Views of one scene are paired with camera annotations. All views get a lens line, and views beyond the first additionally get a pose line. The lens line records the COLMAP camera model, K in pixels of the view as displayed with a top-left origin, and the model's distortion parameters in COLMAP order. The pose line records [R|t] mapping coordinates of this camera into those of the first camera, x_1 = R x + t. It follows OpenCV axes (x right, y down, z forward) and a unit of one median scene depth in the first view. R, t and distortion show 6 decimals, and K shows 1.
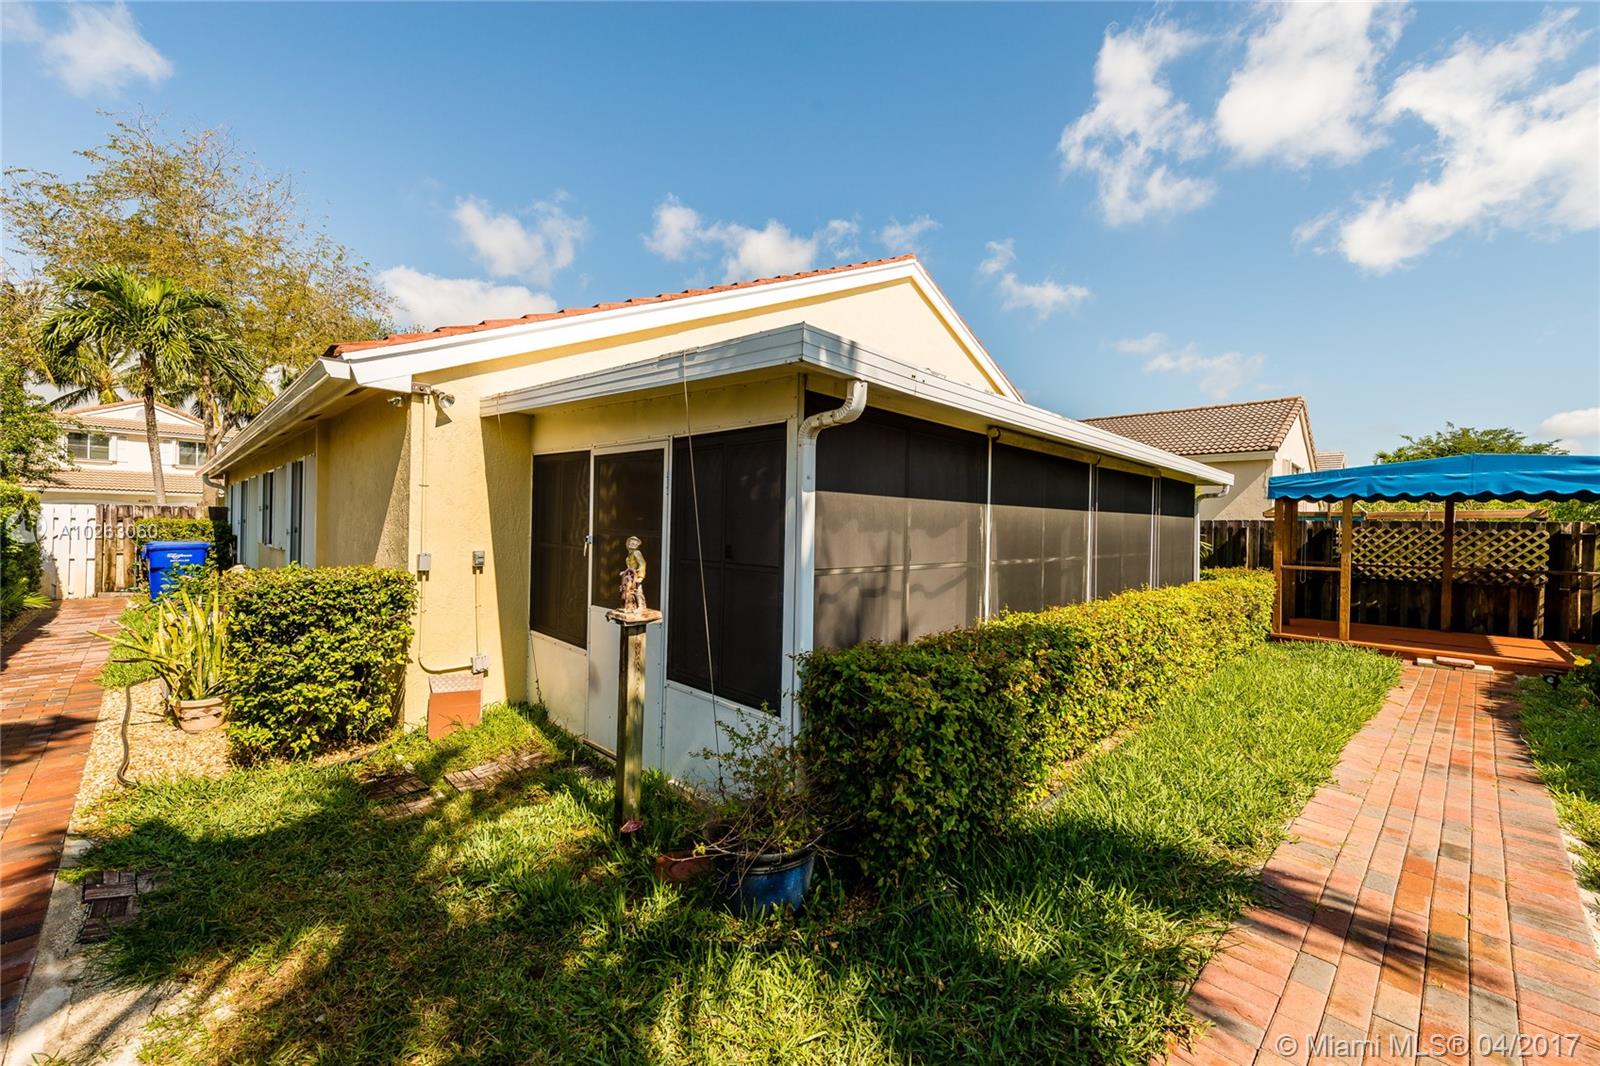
lens RADIAL K [[623.9, 0, 798.4], [0, 623.9, 527.9], [0, 0, 1]] dist [0.016299, -0.005004]
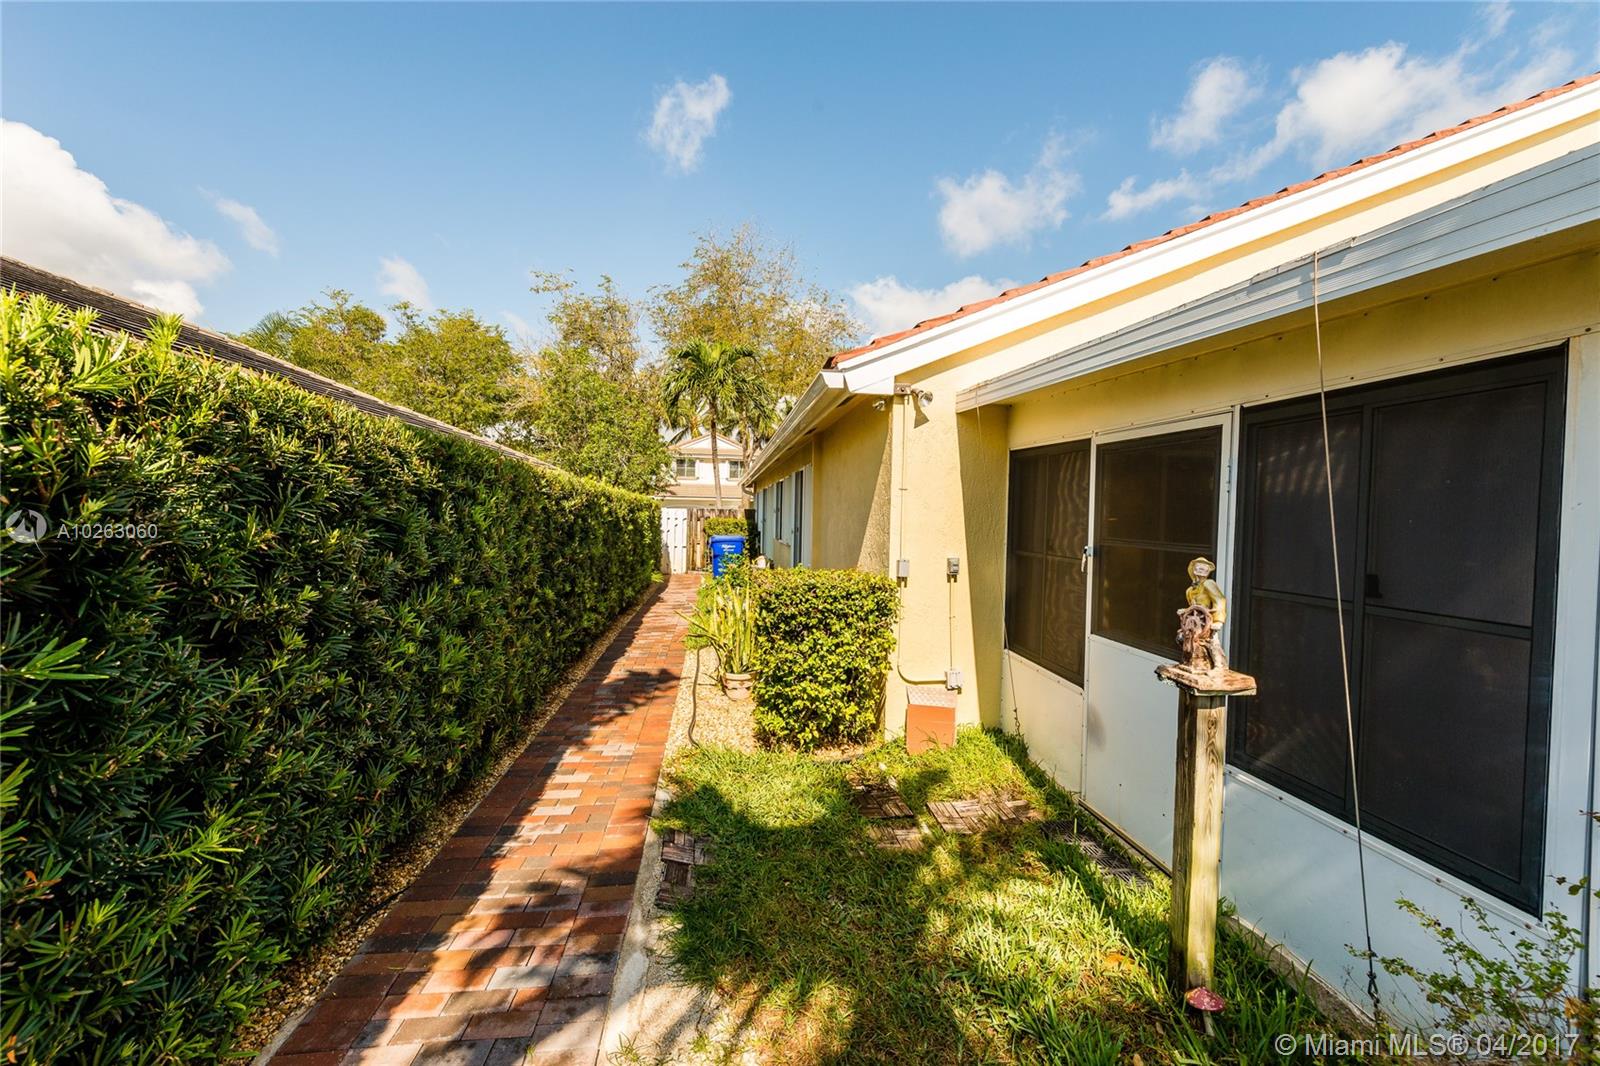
lens RADIAL K [[623.9, 0, 798.4], [0, 623.9, 527.9], [0, 0, 1]] dist [0.016299, -0.005004]
pose [[0.785966, 0.008331, -0.618214, -0.137552], [-0.004686, 0.999961, 0.007519, -0.015422], [0.618252, -0.003013, 0.785974, 0.151586]]
